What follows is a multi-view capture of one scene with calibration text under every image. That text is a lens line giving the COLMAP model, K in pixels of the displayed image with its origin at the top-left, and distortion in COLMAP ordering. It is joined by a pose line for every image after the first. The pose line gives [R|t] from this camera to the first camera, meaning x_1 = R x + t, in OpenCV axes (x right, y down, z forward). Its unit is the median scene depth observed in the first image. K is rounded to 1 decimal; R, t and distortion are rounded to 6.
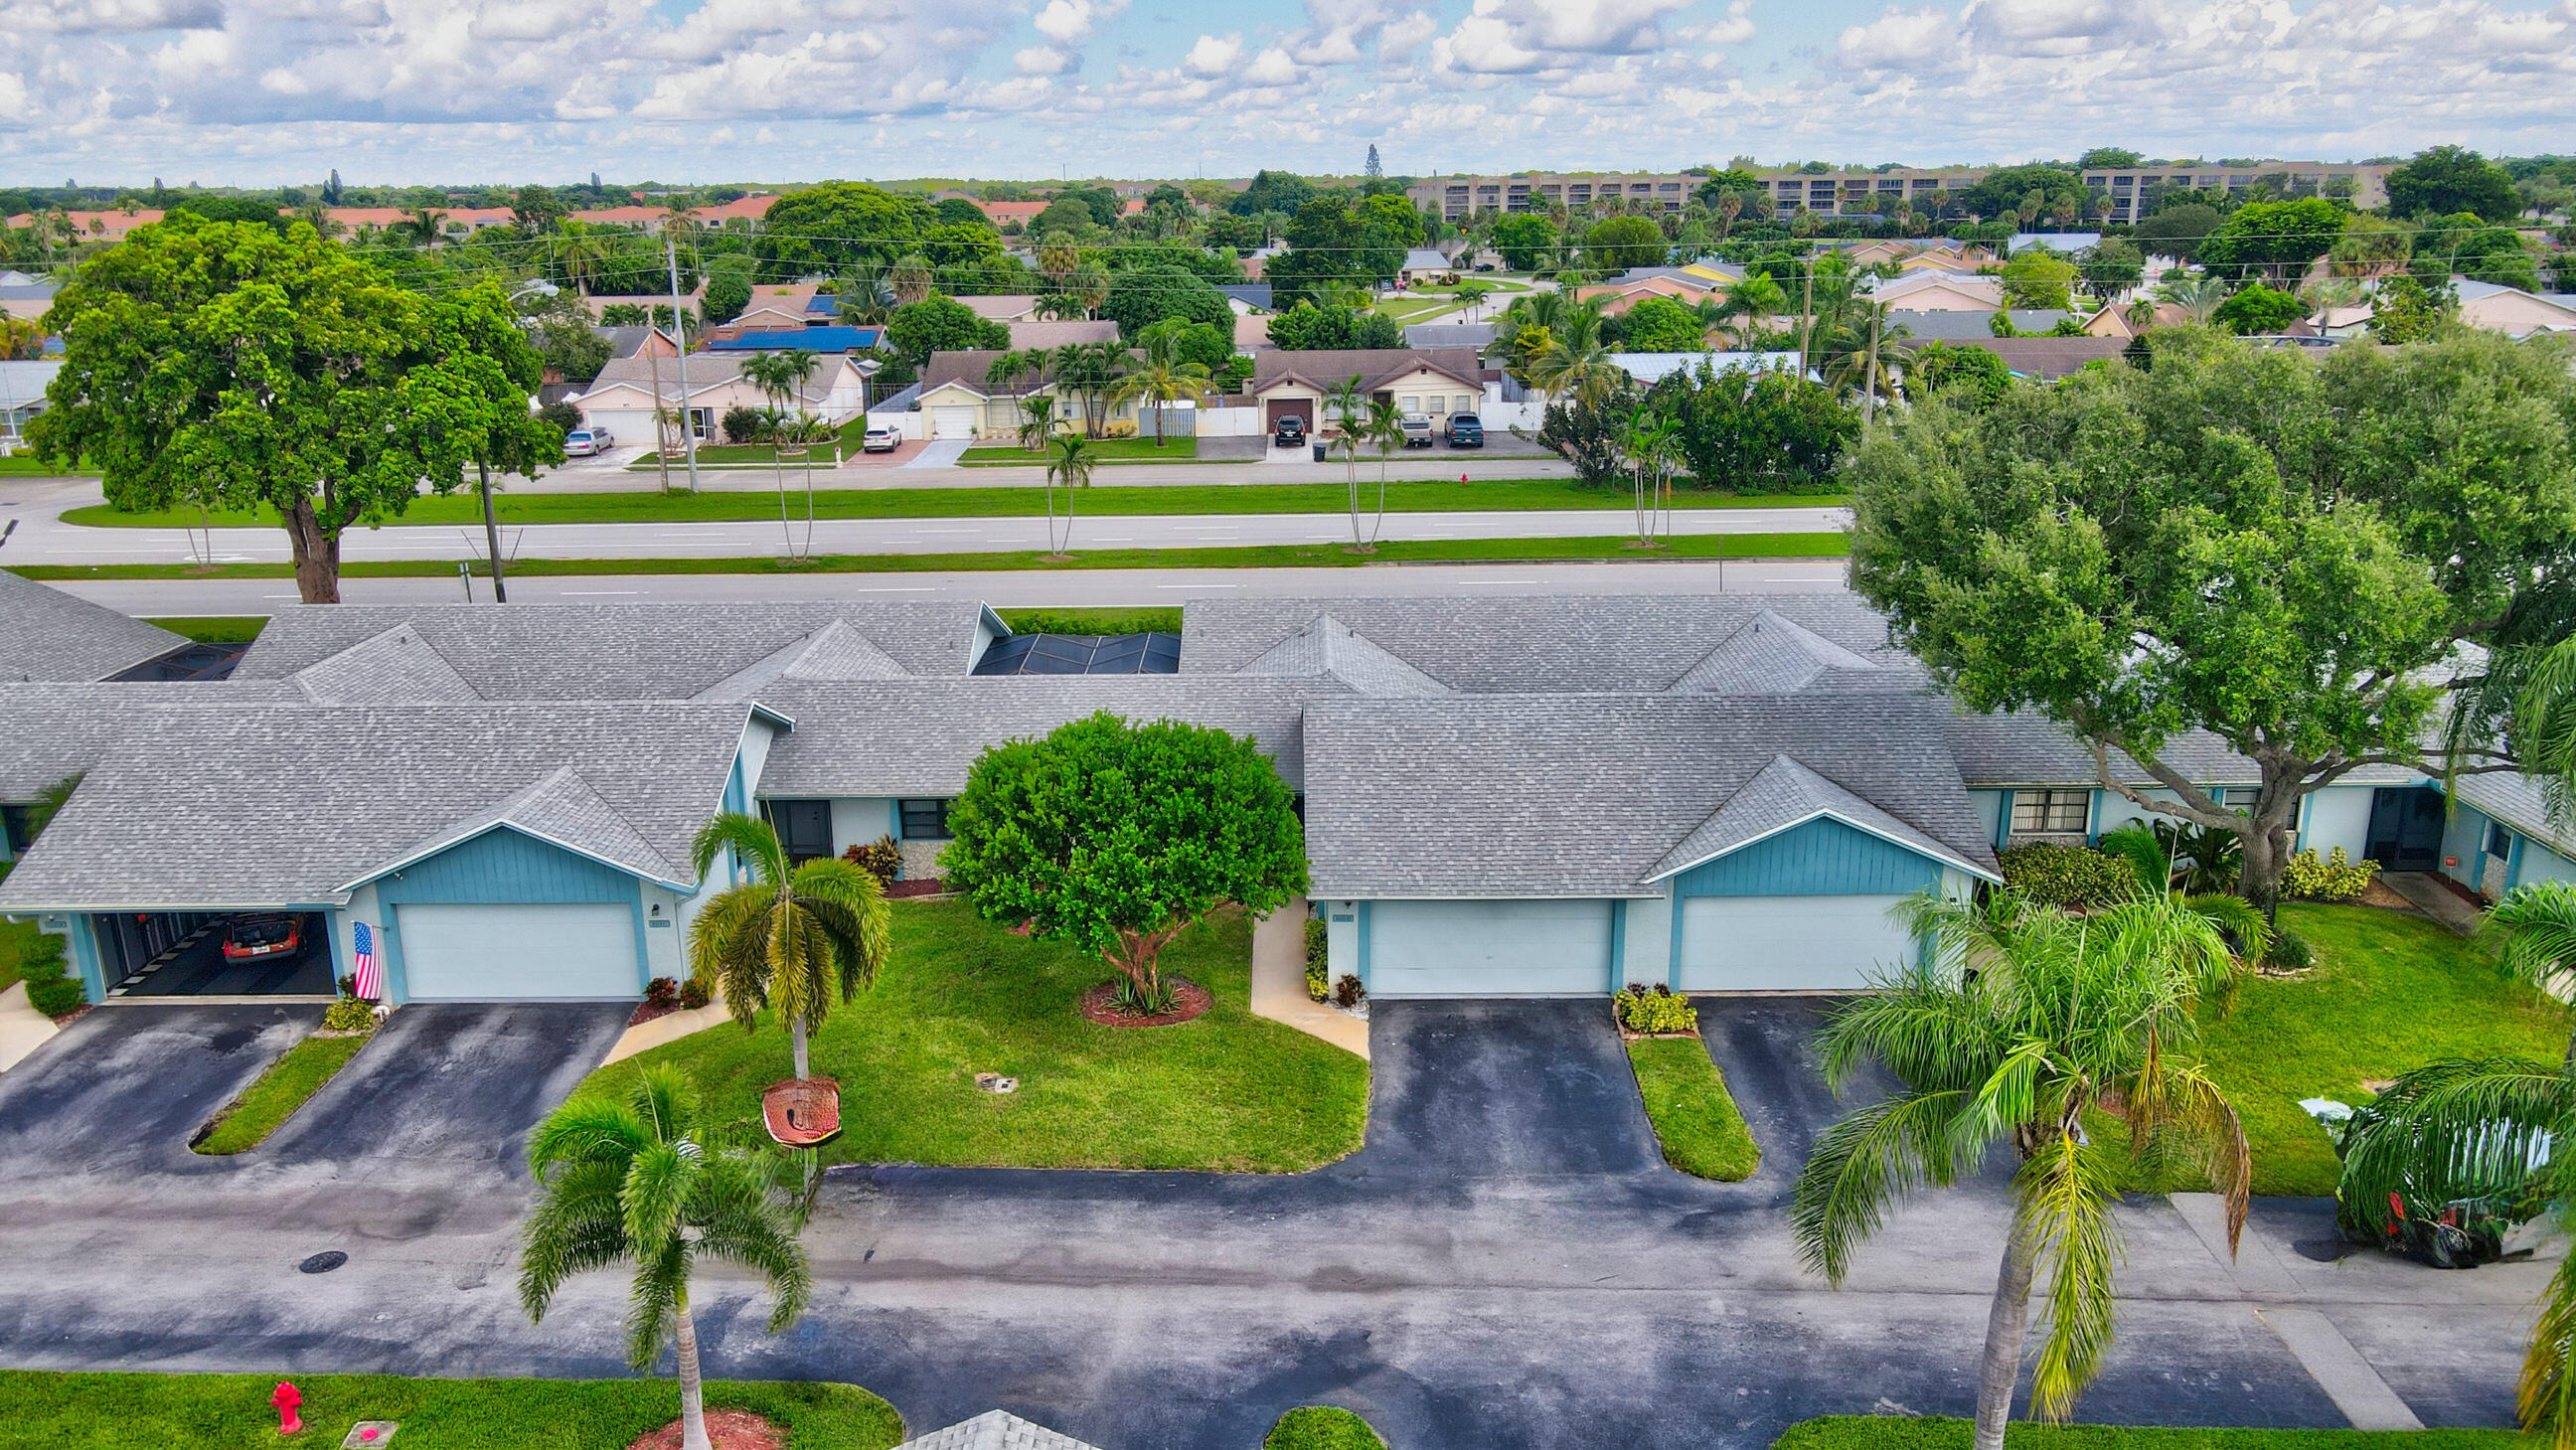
lens RADIAL K [[1921.5, 0, 1272.3], [0, 1921.5, 724.5], [0, 0, 1]] dist [0.002574, 0.022869]
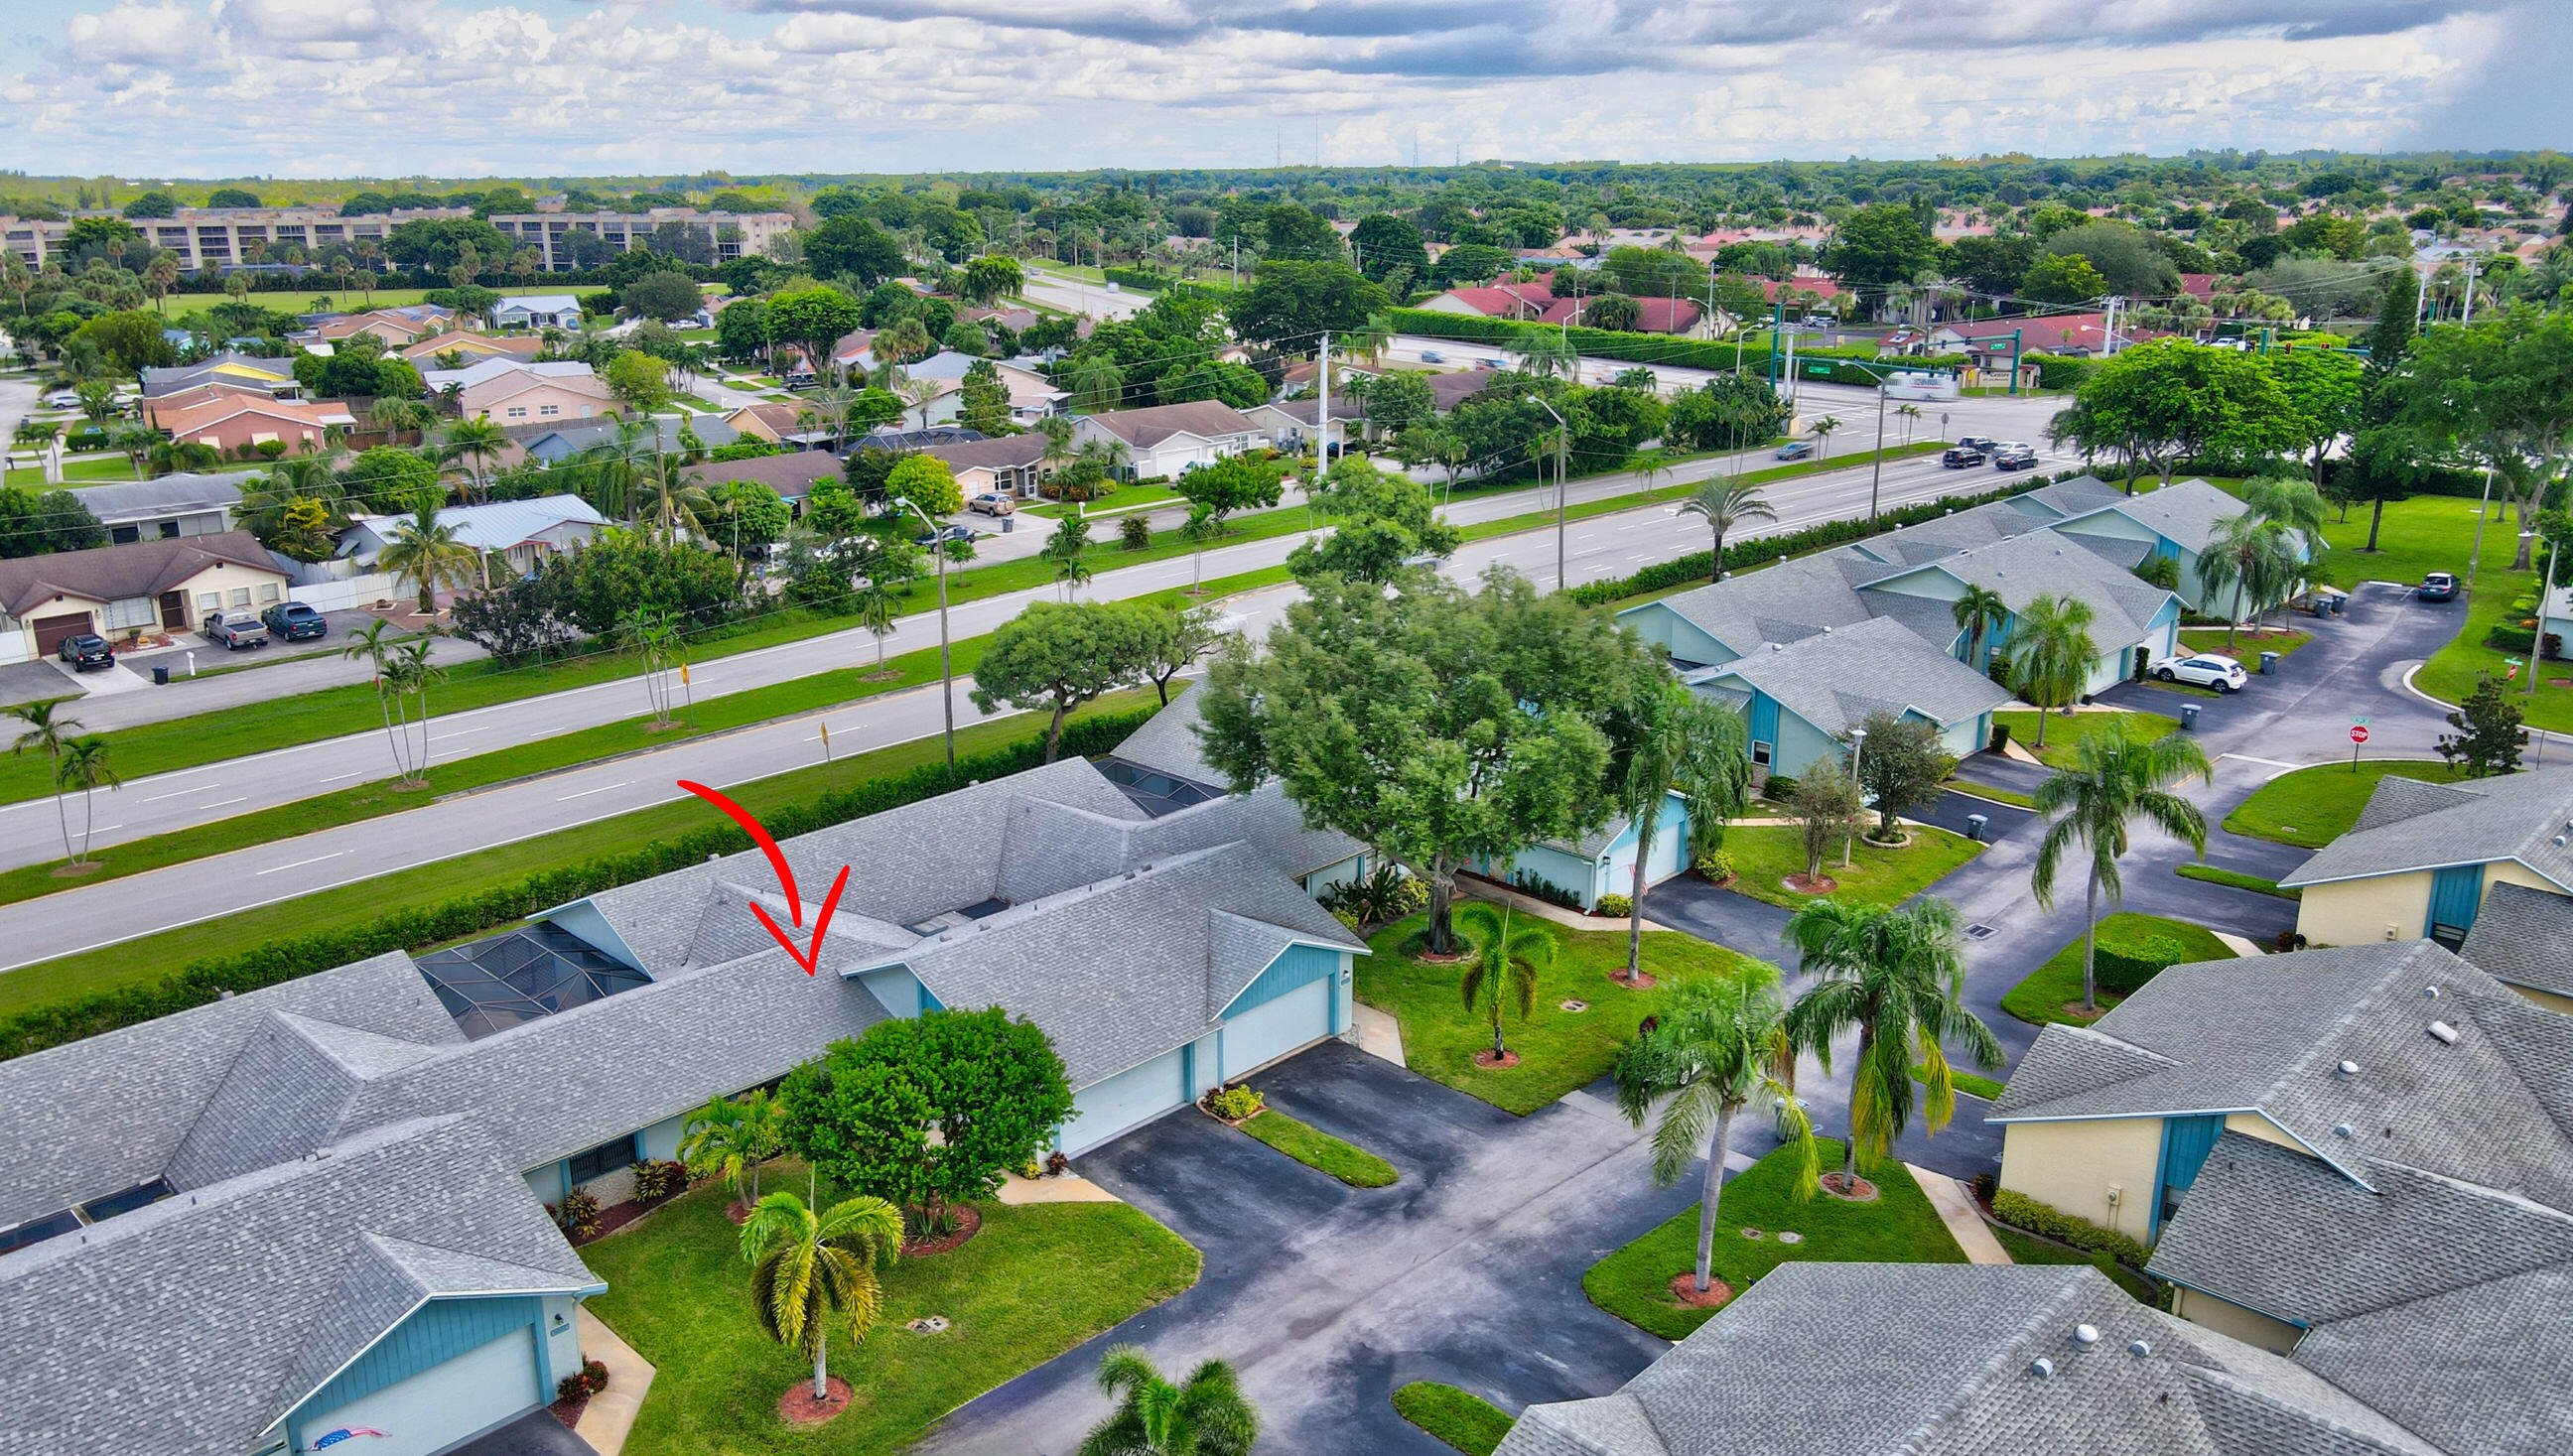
lens RADIAL K [[1913.6, 0, 1281.2], [0, 1913.6, 752.9], [0, 0, 1]] dist [0.011251, 0.015623]
pose [[0.692334, -0.208856, 0.690691, -0.679506], [0.201321, 0.975095, 0.093056, -0.223731], [-0.692924, 0.074625, 0.717138, -0.097841]]
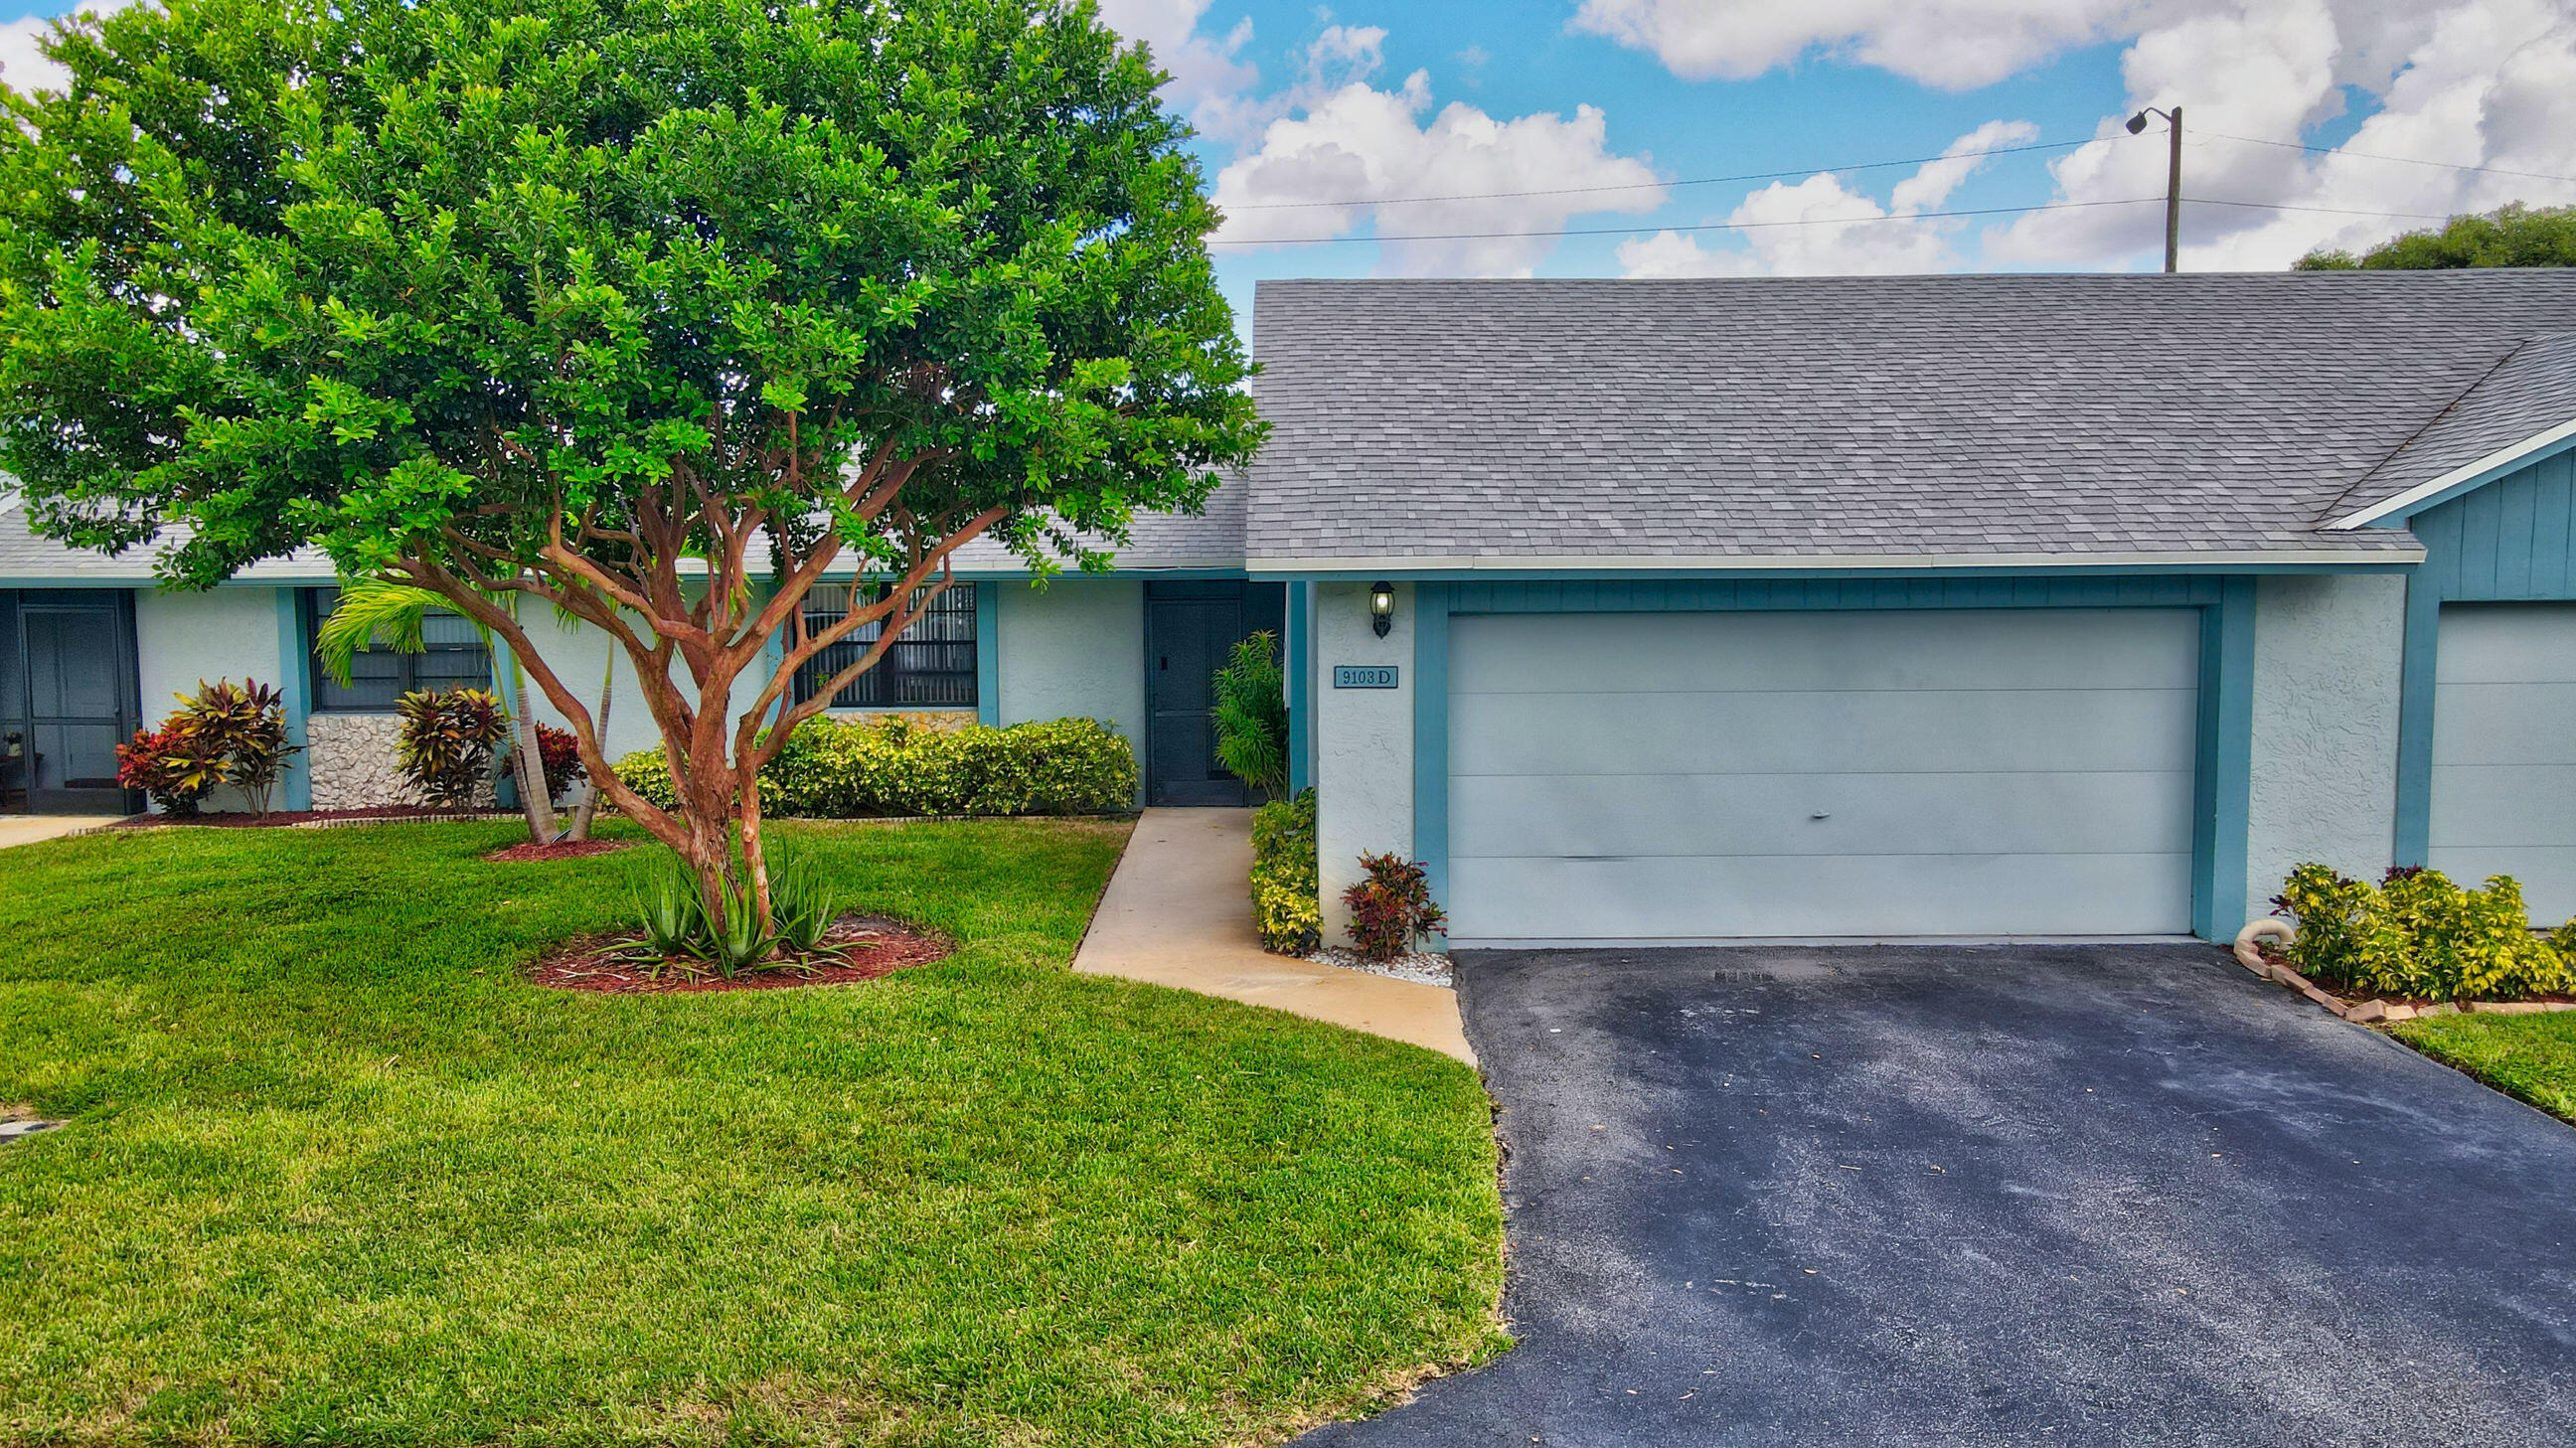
lens RADIAL K [[1921.5, 0, 1273.8], [0, 1921.5, 704.9], [0, 0, 1]] dist [0.002574, 0.022869]
pose [[0.999966, 0.002171, 0.007954, 0.017881], [-0.000550, 0.980113, -0.198440, 0.157462], [-0.008227, 0.198429, 0.980081, 0.643380]]
